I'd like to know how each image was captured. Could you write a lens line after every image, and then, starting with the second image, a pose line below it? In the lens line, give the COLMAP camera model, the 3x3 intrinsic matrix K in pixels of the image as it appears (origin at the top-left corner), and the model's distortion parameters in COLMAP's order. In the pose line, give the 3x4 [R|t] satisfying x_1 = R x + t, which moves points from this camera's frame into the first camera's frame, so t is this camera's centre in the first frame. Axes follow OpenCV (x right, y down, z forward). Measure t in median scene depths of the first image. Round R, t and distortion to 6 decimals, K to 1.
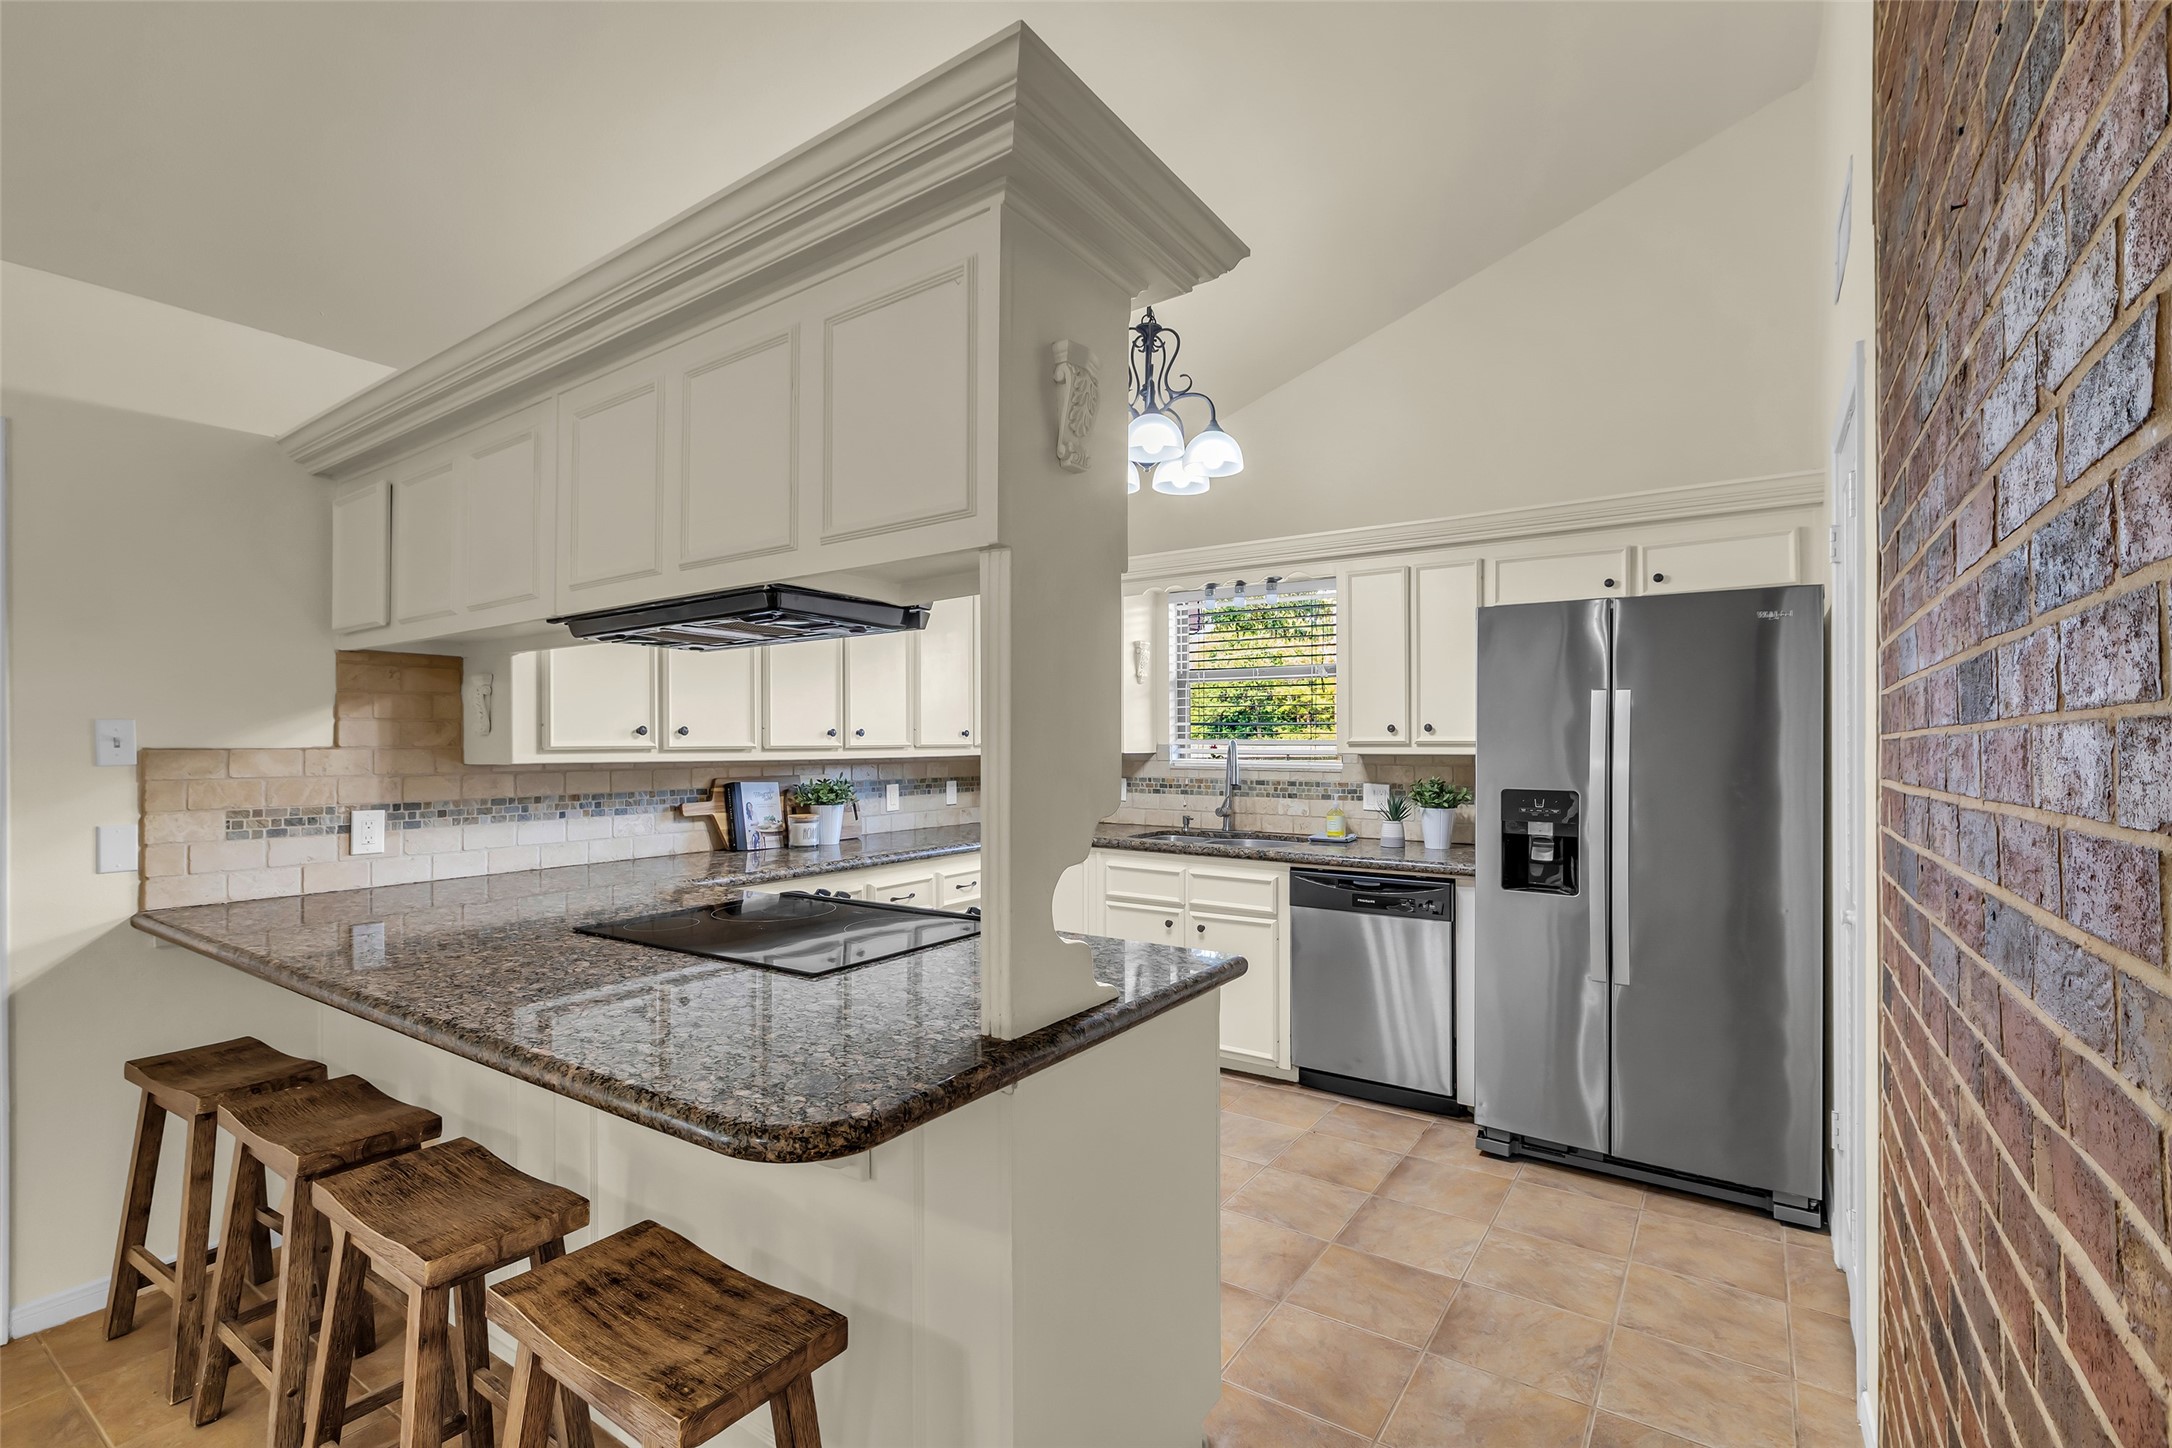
lens RADIAL K [[966.6, 0, 1083.6], [0, 966.6, 732.5], [0, 0, 1]] dist [0.001061, 0.000026]
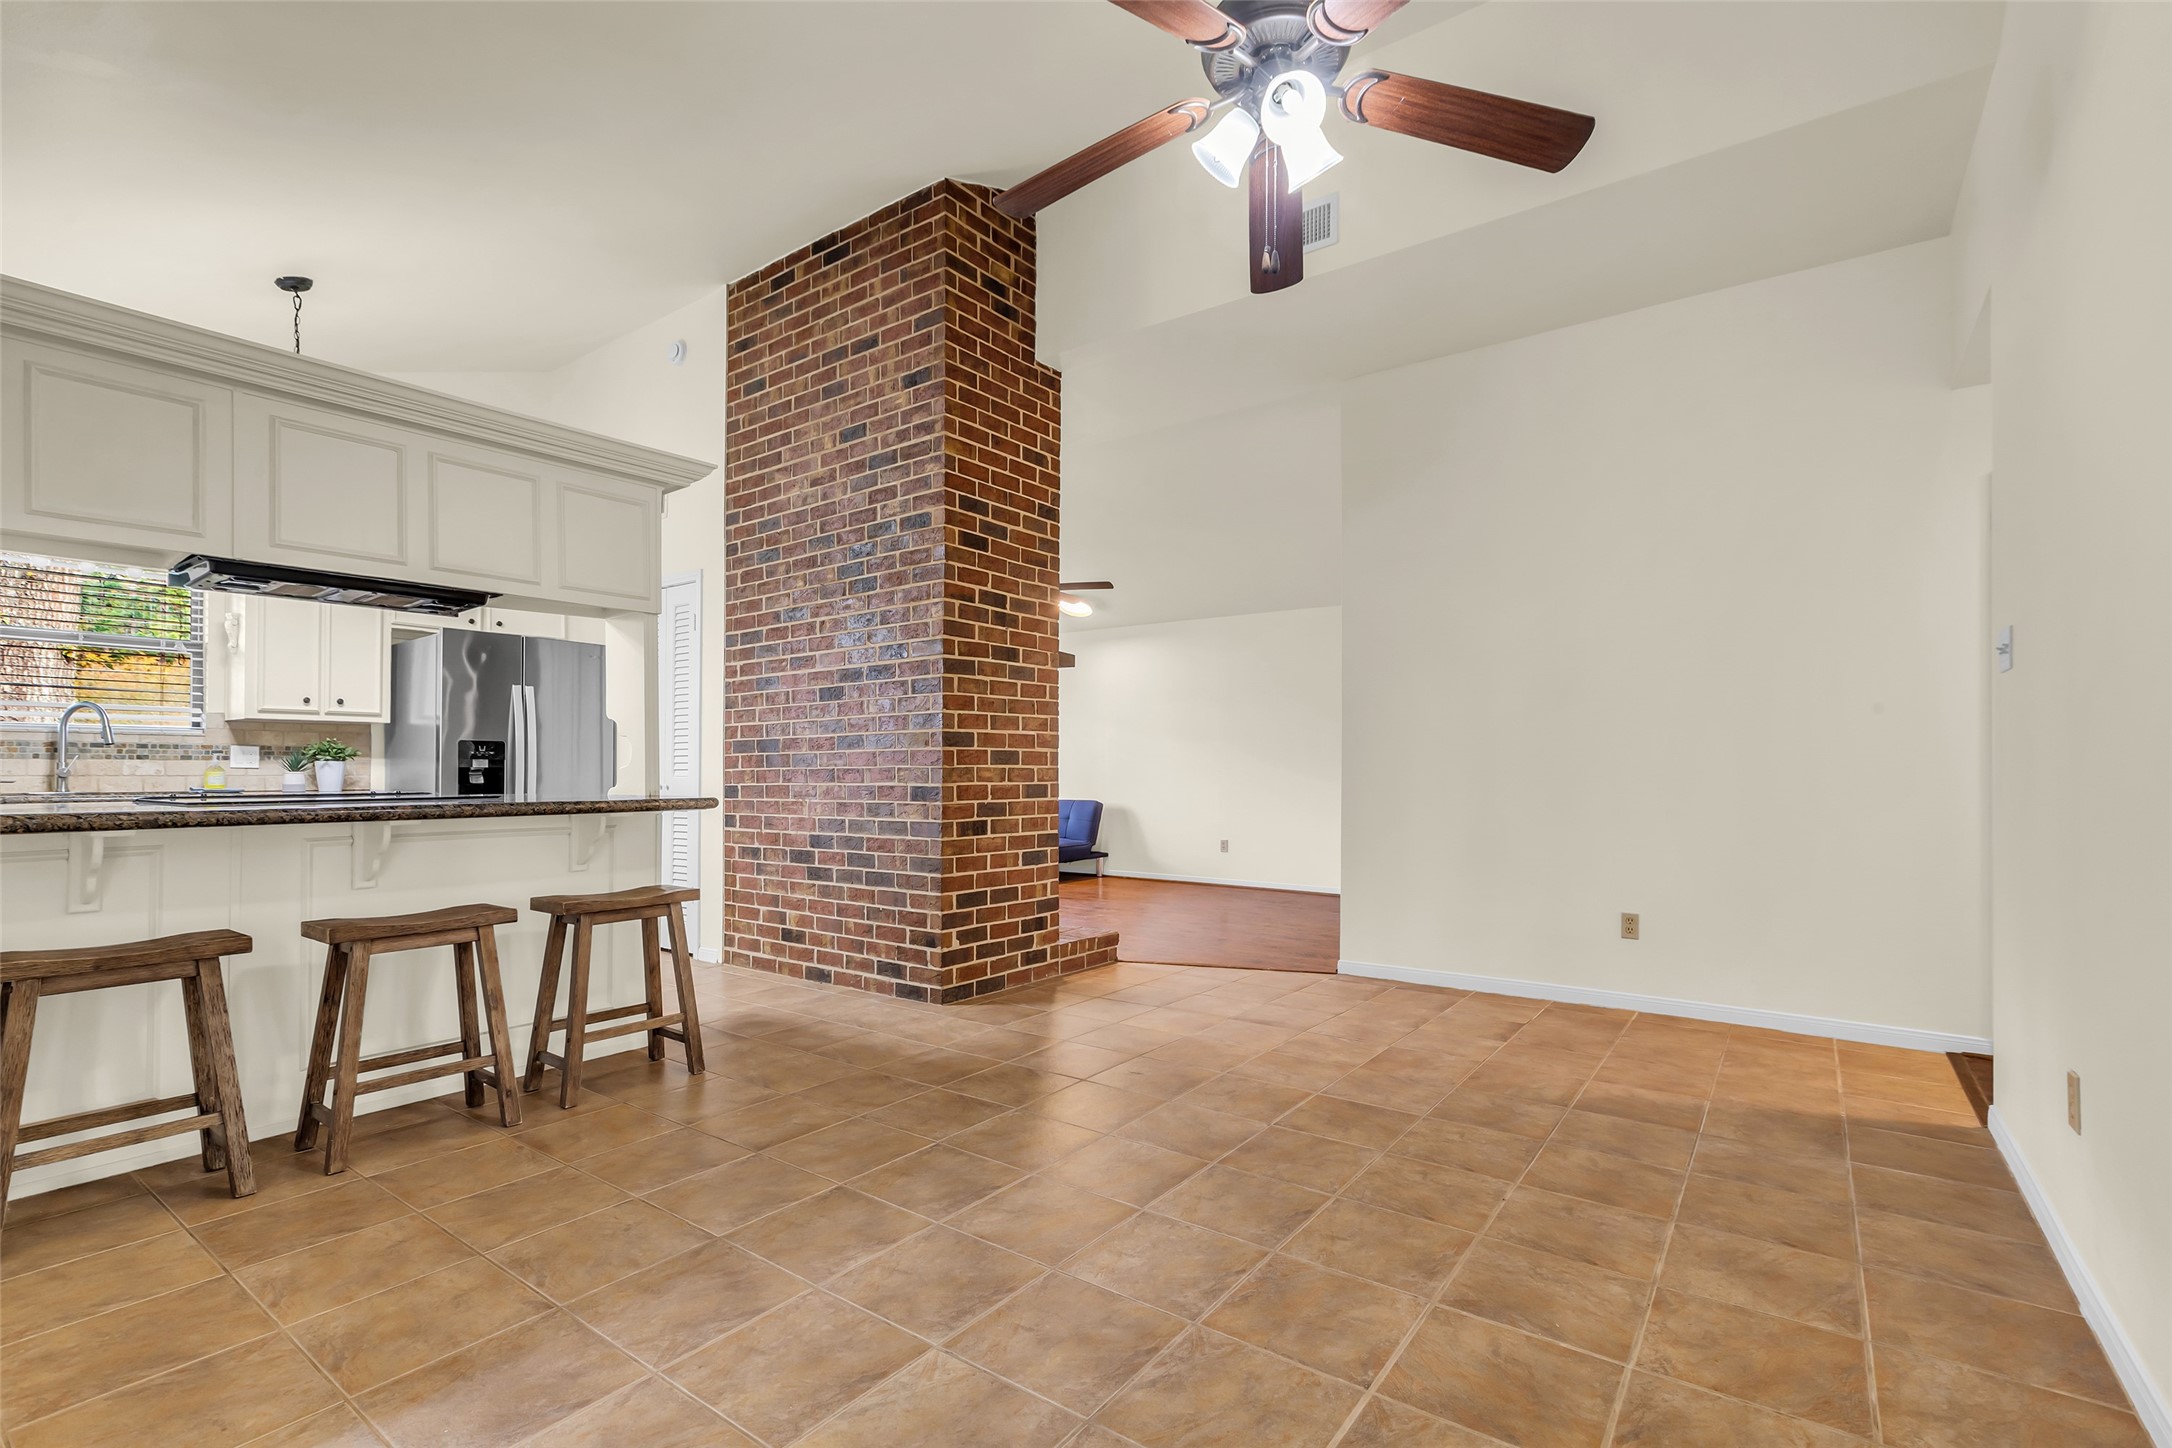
lens RADIAL K [[966.6, 0, 1091.6], [0, 966.6, 758.1], [0, 0, 1]] dist [0.001061, 0.000026]
pose [[0.018542, 0.008151, 0.999795, -0.860867], [-0.011418, 0.999903, -0.007940, 0.064240], [-0.999763, -0.011268, 0.018633, -0.078597]]
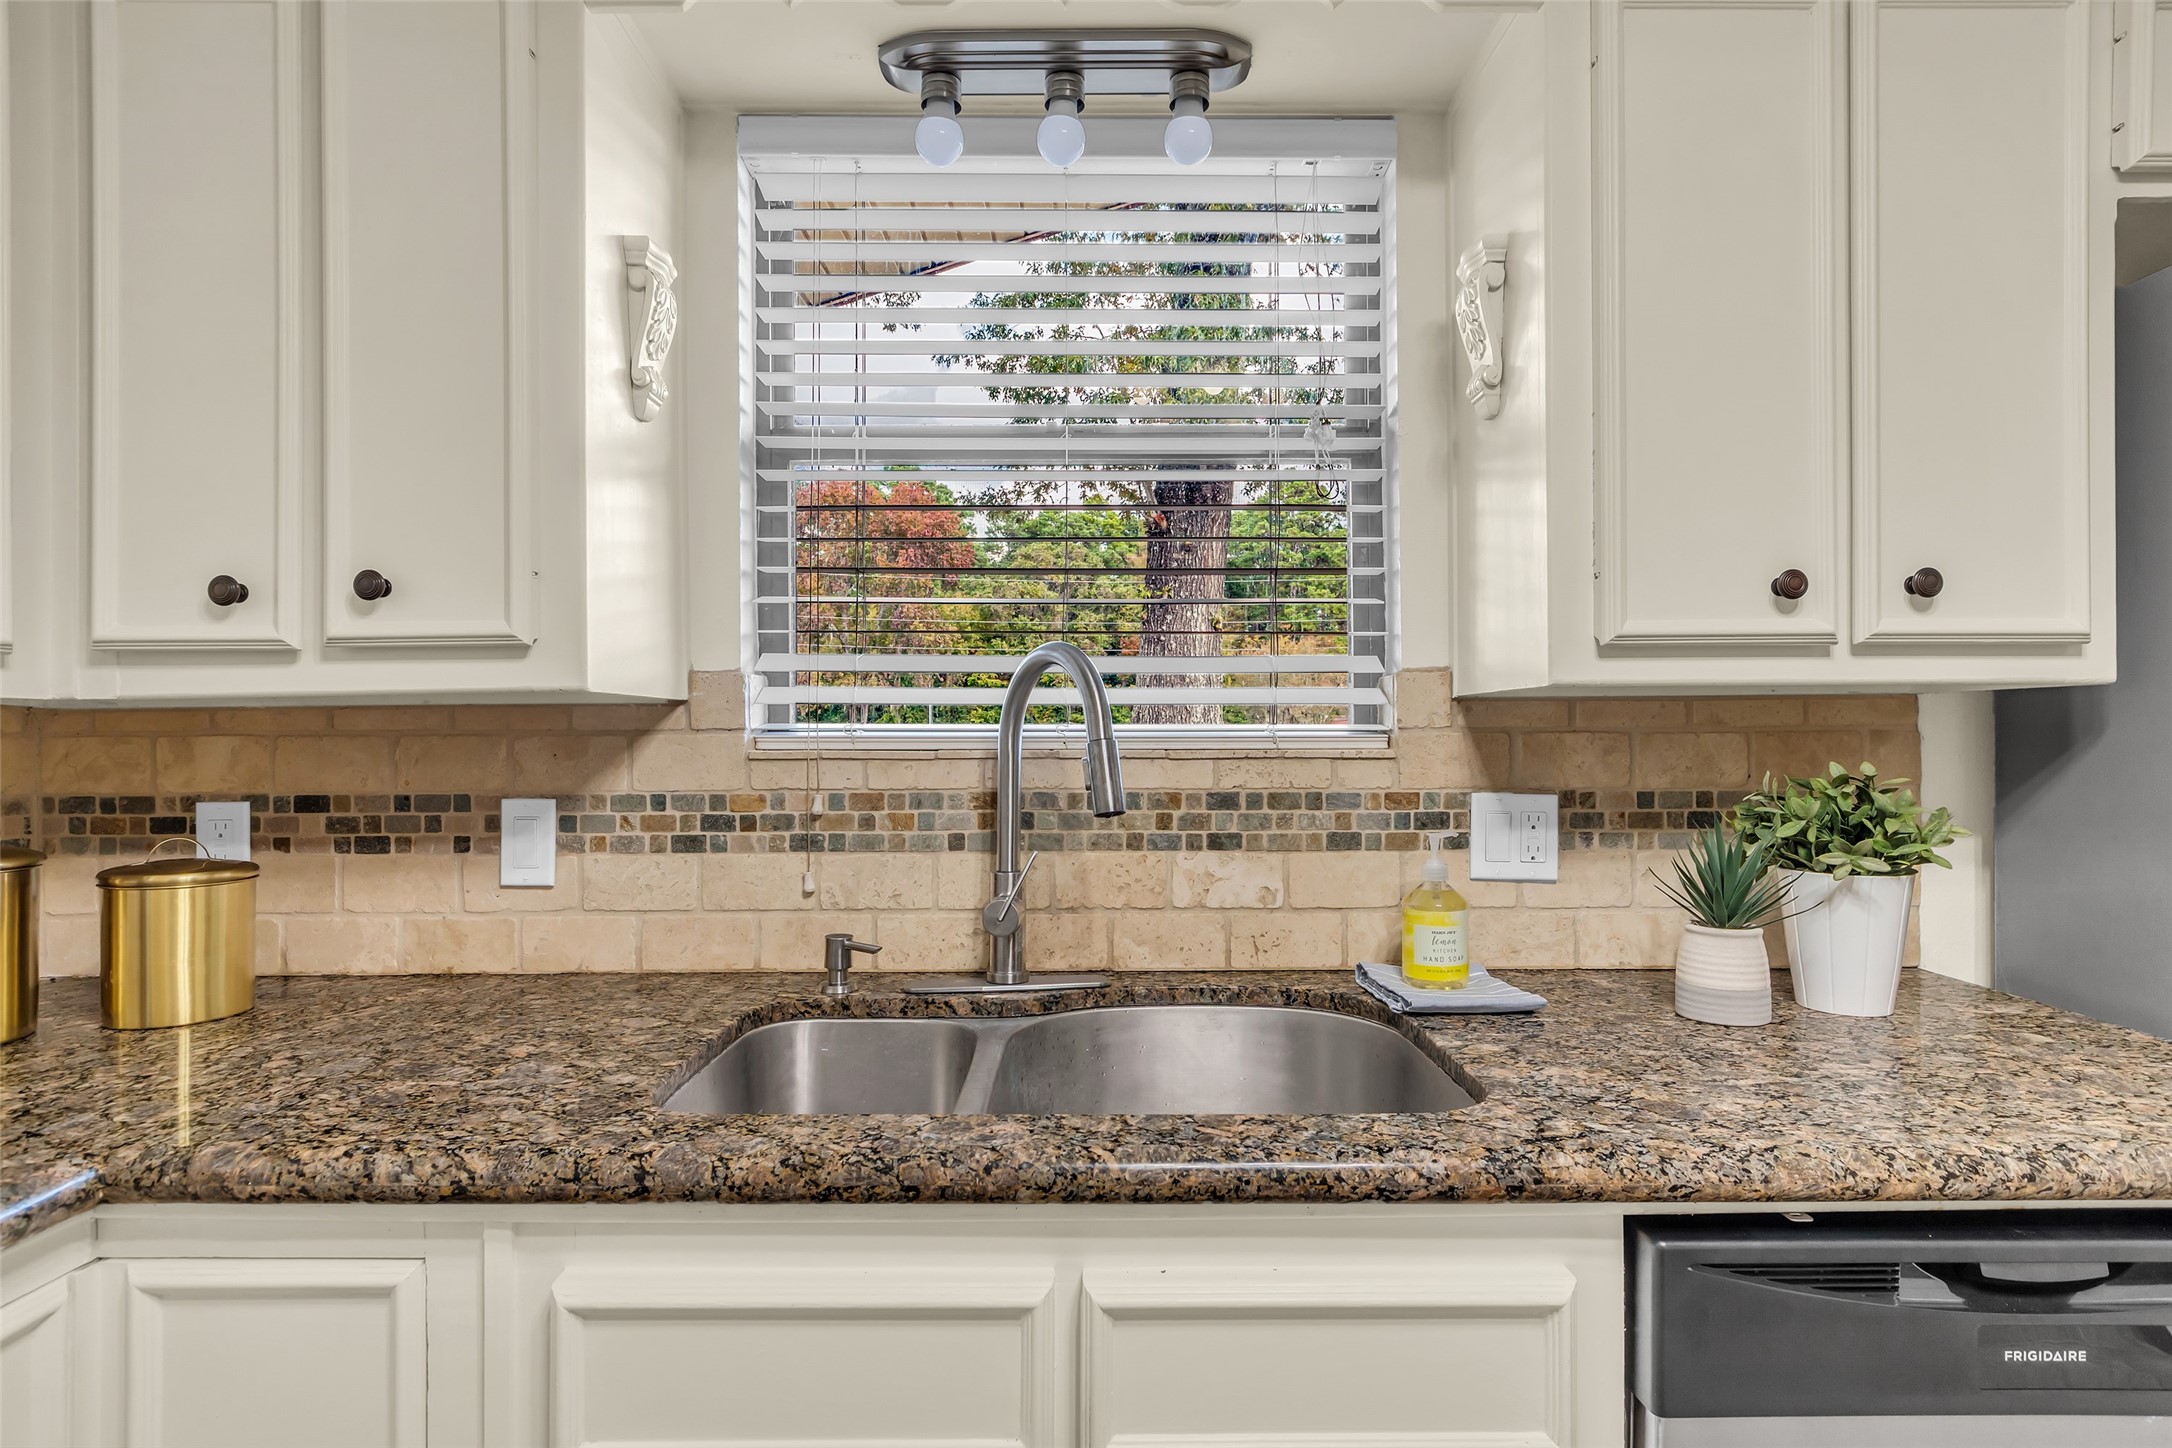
lens RADIAL K [[1155.9, 0, 1093.0], [0, 1155.9, 730.6], [0, 0, 1]] dist [0.000114, -0.000095]
pose [[0.819398, -0.003320, 0.573216, -0.017773], [-0.001356, 0.999969, 0.007730, 0.029832], [-0.573224, -0.007111, 0.819368, 0.752604]]
